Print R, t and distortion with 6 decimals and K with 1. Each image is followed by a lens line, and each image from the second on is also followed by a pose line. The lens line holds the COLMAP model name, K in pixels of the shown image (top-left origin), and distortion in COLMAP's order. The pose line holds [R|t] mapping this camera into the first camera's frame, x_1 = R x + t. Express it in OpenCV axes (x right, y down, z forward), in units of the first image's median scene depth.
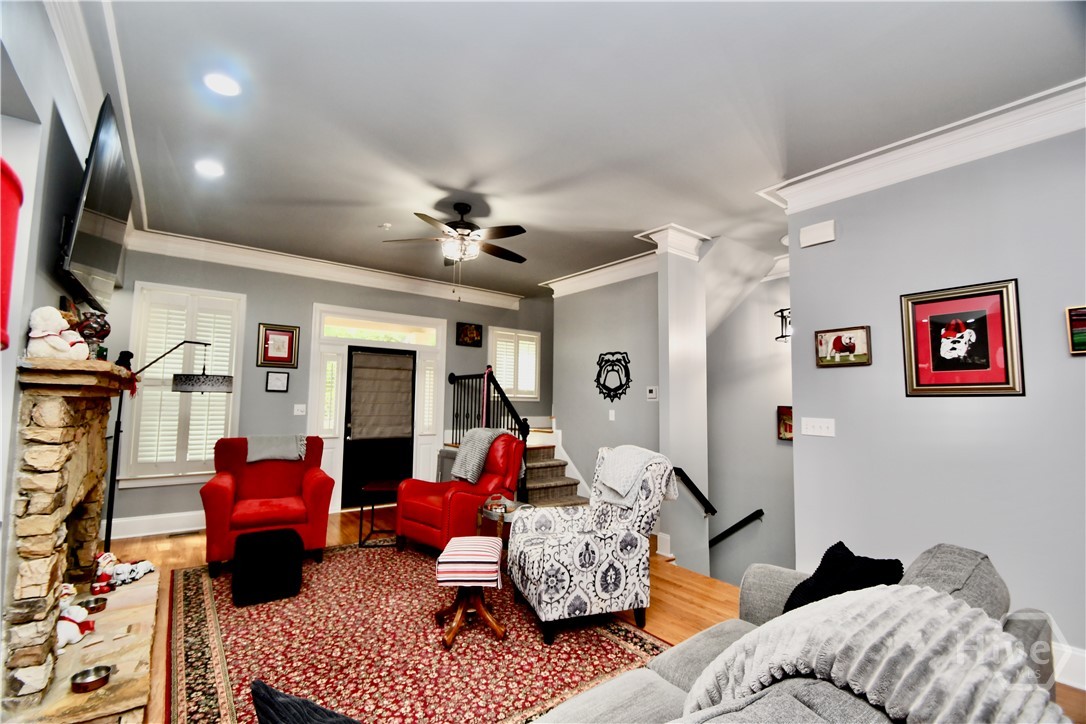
lens RADIAL K [[476.7, 0, 539.9], [0, 476.7, 362.4], [0, 0, 1]] dist [0.016251, -0.018147]
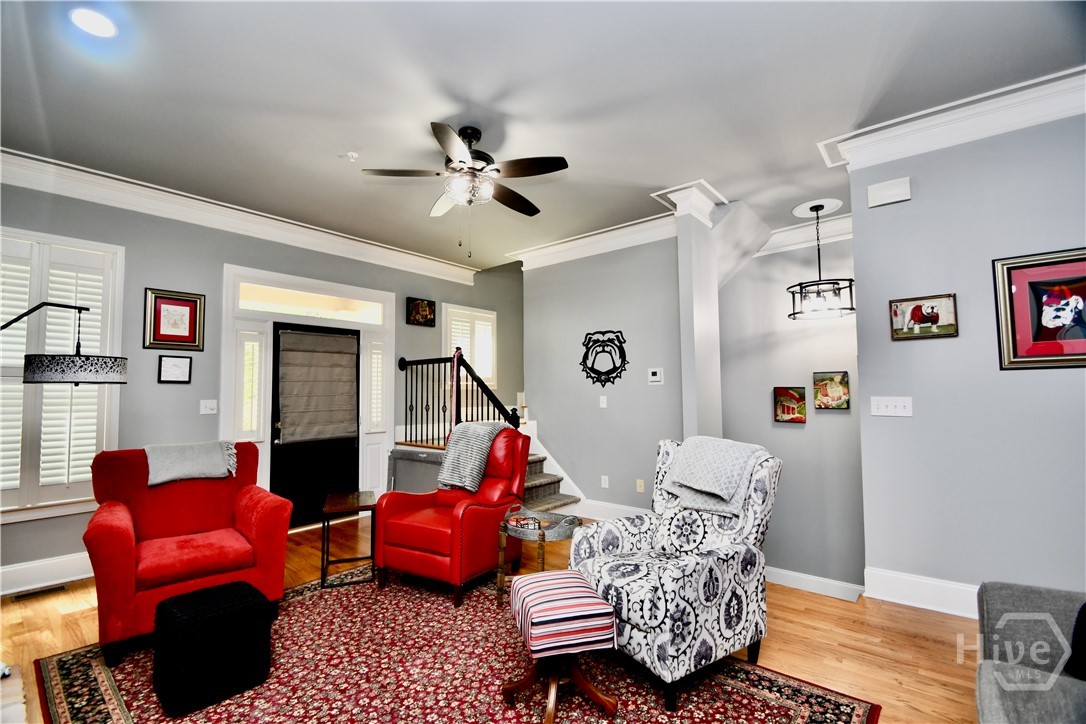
lens RADIAL K [[476.7, 0, 539.9], [0, 476.7, 362.4], [0, 0, 1]] dist [0.016251, -0.018147]
pose [[0.975472, -0.011270, 0.219833, -0.224352], [0.006477, 0.999726, 0.022513, 0.022882], [-0.220027, -0.020537, 0.975278, 0.225084]]
